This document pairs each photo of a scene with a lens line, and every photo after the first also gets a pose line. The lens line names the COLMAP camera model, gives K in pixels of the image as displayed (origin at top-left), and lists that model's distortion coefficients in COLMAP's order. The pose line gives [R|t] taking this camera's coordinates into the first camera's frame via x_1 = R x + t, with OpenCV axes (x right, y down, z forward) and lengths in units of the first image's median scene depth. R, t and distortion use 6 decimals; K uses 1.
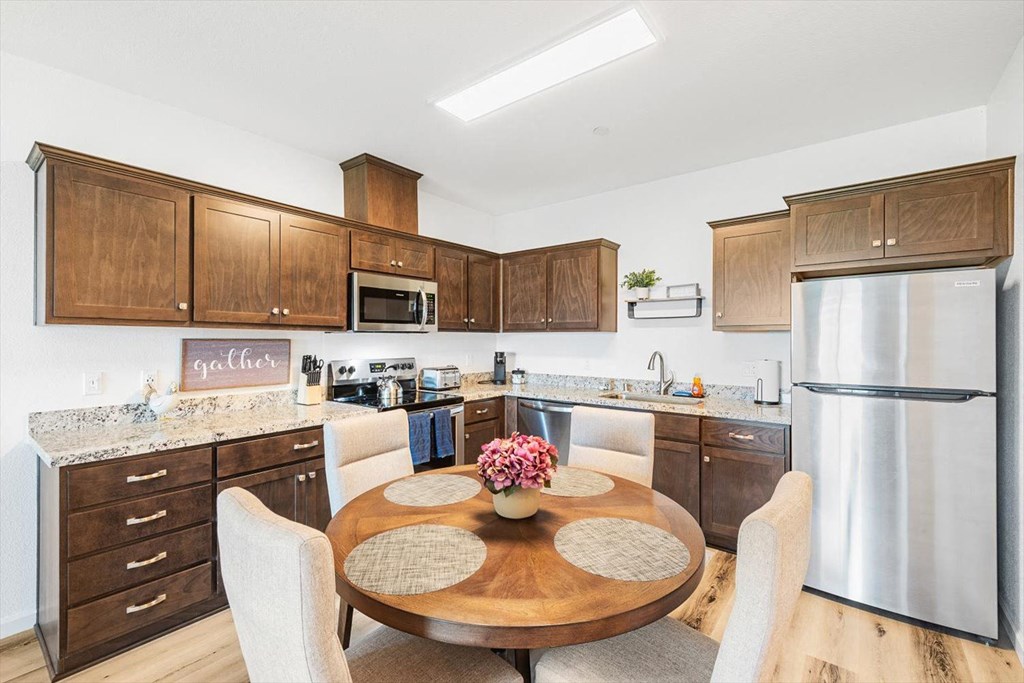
lens RADIAL K [[455.2, 0, 512.0], [0, 455.2, 341.5], [0, 0, 1]] dist [-0.000043, -0.000073]
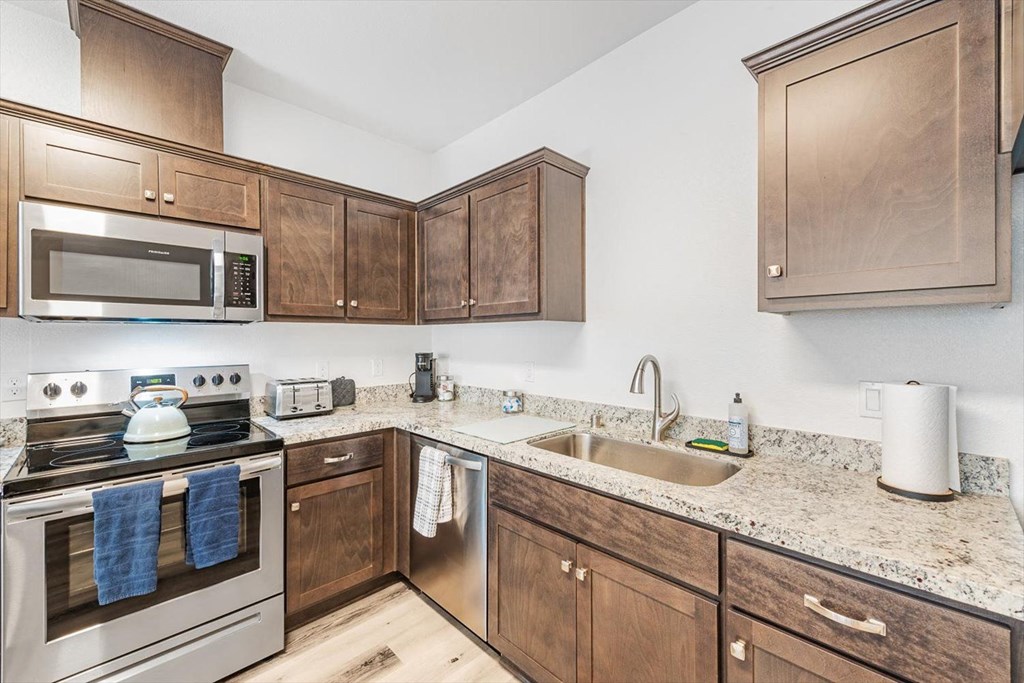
lens RADIAL K [[425.0, 0, 521.4], [0, 425.0, 335.3], [0, 0, 1]] dist [0.009597, -0.000011]
pose [[0.993590, -0.000551, -0.113040, 0.228497], [0.000150, 0.999994, -0.003560, -0.000635], [0.113041, 0.003520, 0.993584, 0.495193]]
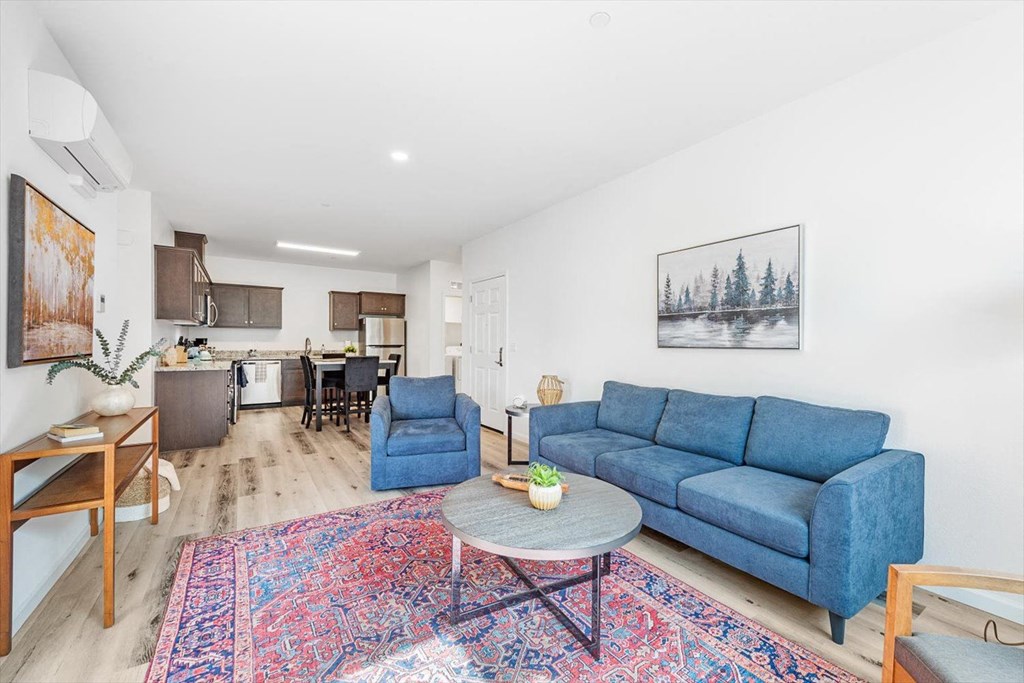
lens RADIAL K [[425.0, 0, 521.4], [0, 425.0, 335.3], [0, 0, 1]] dist [0.009597, -0.000011]
pose [[0.306973, 0.007275, 0.951691, -1.556198], [-0.004667, 0.999970, -0.006139, 0.020613], [-0.951707, -0.002557, 0.306997, -0.841005]]
